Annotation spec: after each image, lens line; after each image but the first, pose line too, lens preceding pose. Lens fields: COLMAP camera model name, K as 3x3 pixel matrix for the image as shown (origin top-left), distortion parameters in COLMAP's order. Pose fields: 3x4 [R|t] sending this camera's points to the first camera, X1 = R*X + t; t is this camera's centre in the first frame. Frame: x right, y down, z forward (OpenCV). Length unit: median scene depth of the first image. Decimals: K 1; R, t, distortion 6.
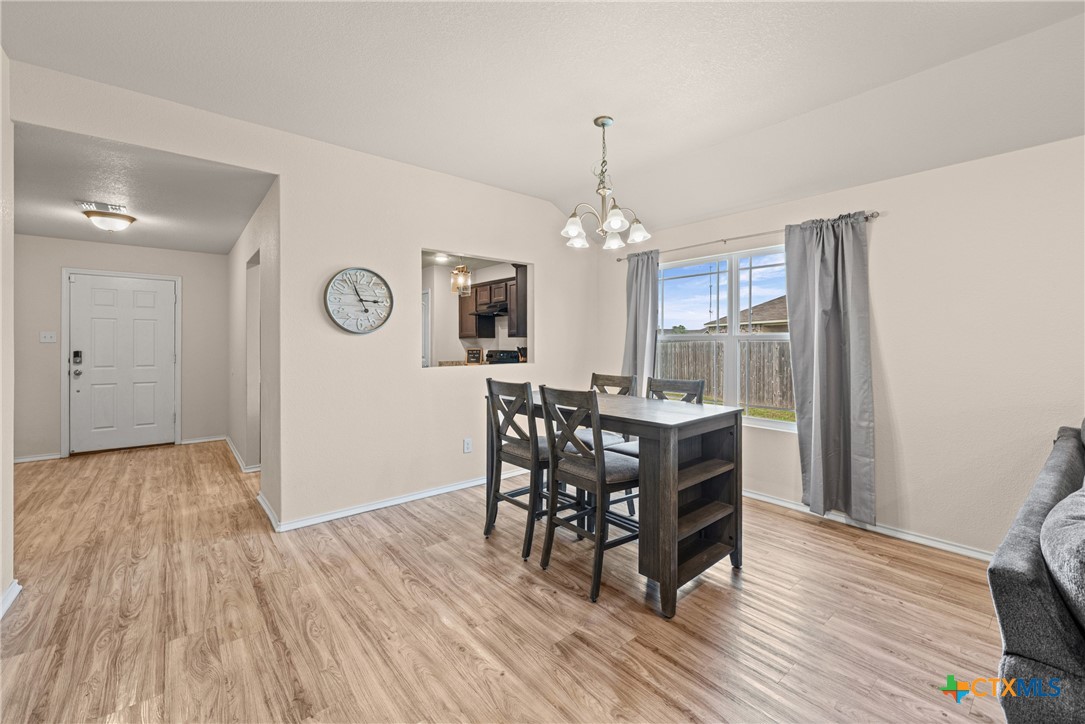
lens RADIAL K [[448.8, 0, 551.0], [0, 448.8, 344.5], [0, 0, 1]] dist [0.000751, -0.000932]
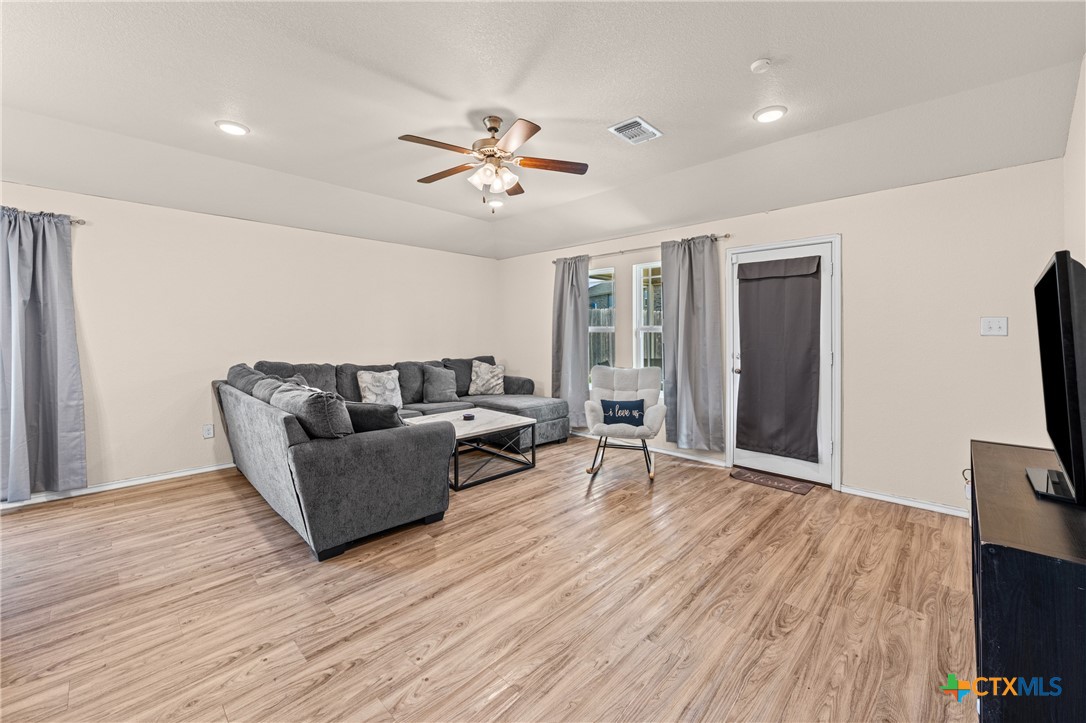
lens RADIAL K [[449.2, 0, 517.8], [0, 449.2, 333.8], [0, 0, 1]] dist [0.000751, -0.000932]
pose [[-0.059348, 0.001847, 0.998236, -0.504869], [0.003474, 0.999993, -0.001644, 0.006377], [-0.998231, 0.003370, -0.059354, -0.059574]]
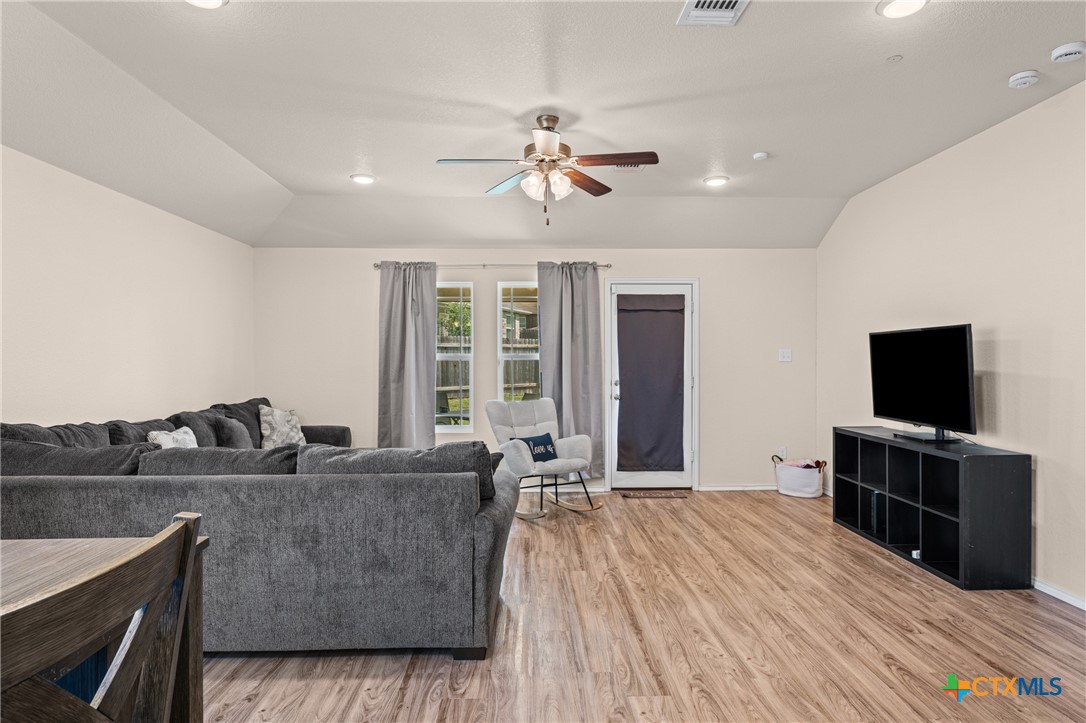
lens RADIAL K [[659.9, 0, 549.2], [0, 659.9, 365.8], [0, 0, 1]] dist [0.005974, 0.001344]
pose [[-0.788036, 0.001106, 0.615628, -0.306574], [0.008558, 0.999921, 0.009158, -0.000390], [-0.615570, 0.012486, -0.787984, 0.924859]]
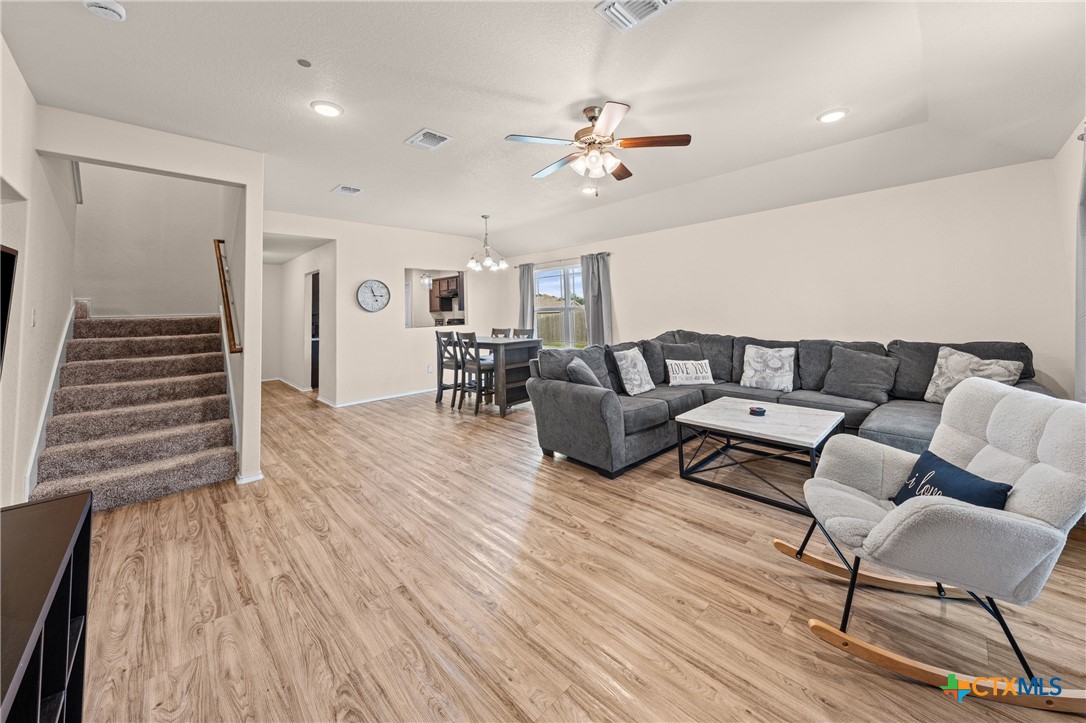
lens RADIAL K [[380.1, 0, 554.2], [0, 380.1, 312.7], [0, 0, 1]] dist [0.000820, 0.000247]
pose [[0.997083, -0.025799, 0.071833, 0.299013], [0.025746, 0.999667, 0.001668, -0.002229], [-0.071852, 0.000186, 0.997415, -0.879654]]
